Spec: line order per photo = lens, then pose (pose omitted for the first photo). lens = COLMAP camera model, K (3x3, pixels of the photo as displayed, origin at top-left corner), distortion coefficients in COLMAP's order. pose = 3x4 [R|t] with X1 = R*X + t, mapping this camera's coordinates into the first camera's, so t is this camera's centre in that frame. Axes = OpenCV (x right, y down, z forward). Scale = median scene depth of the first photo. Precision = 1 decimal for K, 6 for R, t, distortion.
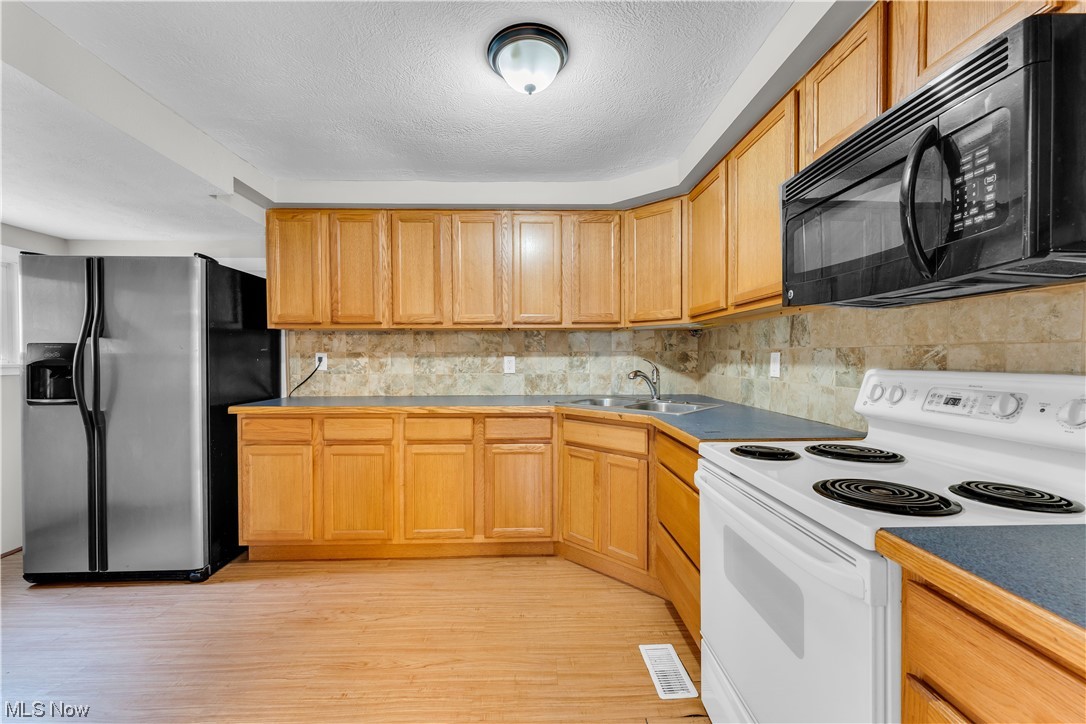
lens RADIAL K [[436.9, 0, 542.6], [0, 436.9, 360.4], [0, 0, 1]] dist [0.000047, -0.000168]
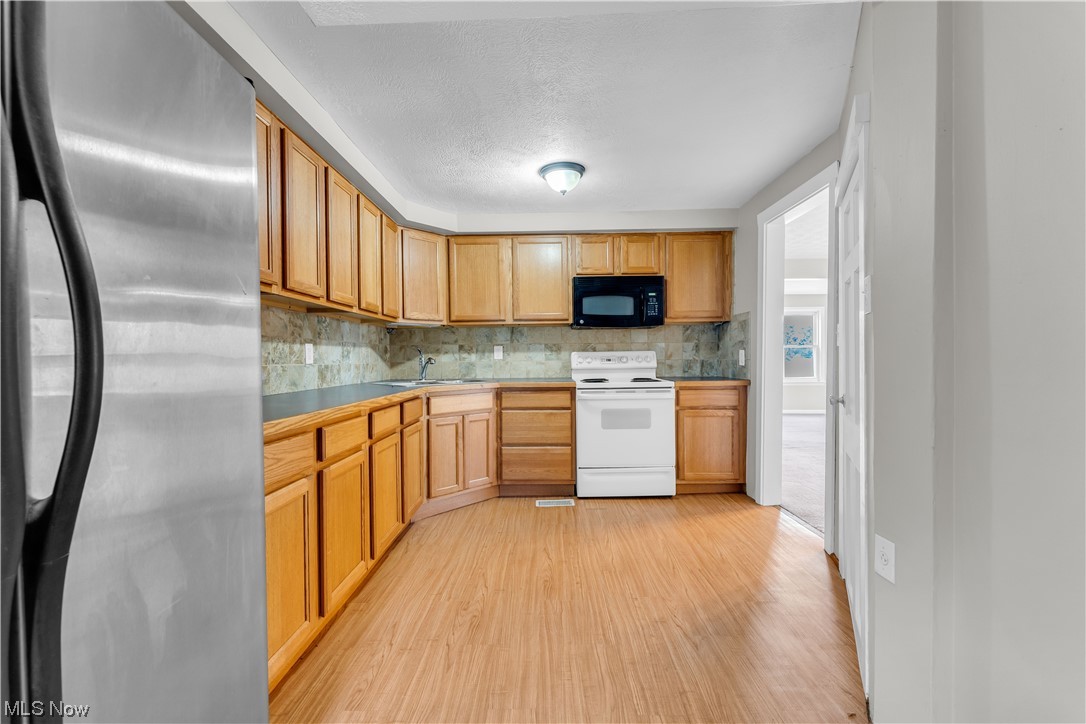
lens RADIAL K [[436.9, 0, 545.0], [0, 436.9, 361.3], [0, 0, 1]] dist [0.000047, -0.000168]
pose [[0.034166, -0.003413, 0.999410, -1.122828], [0.020230, 0.999792, 0.002723, 0.039125], [-0.999211, 0.020125, 0.034228, 0.639561]]
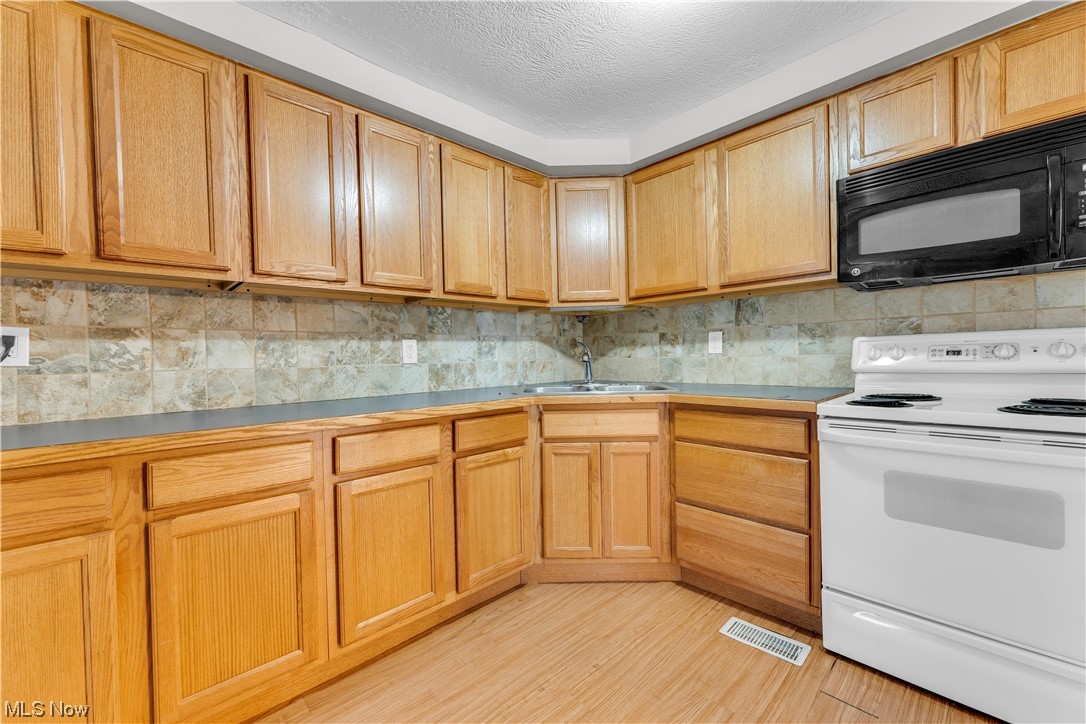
lens RADIAL K [[436.9, 0, 543.9], [0, 436.9, 361.9], [0, 0, 1]] dist [0.000047, -0.000168]
pose [[0.743797, -0.022340, 0.668032, -0.489890], [0.027092, 0.999628, 0.003264, 0.038452], [-0.667856, 0.015670, 0.744125, 0.387364]]
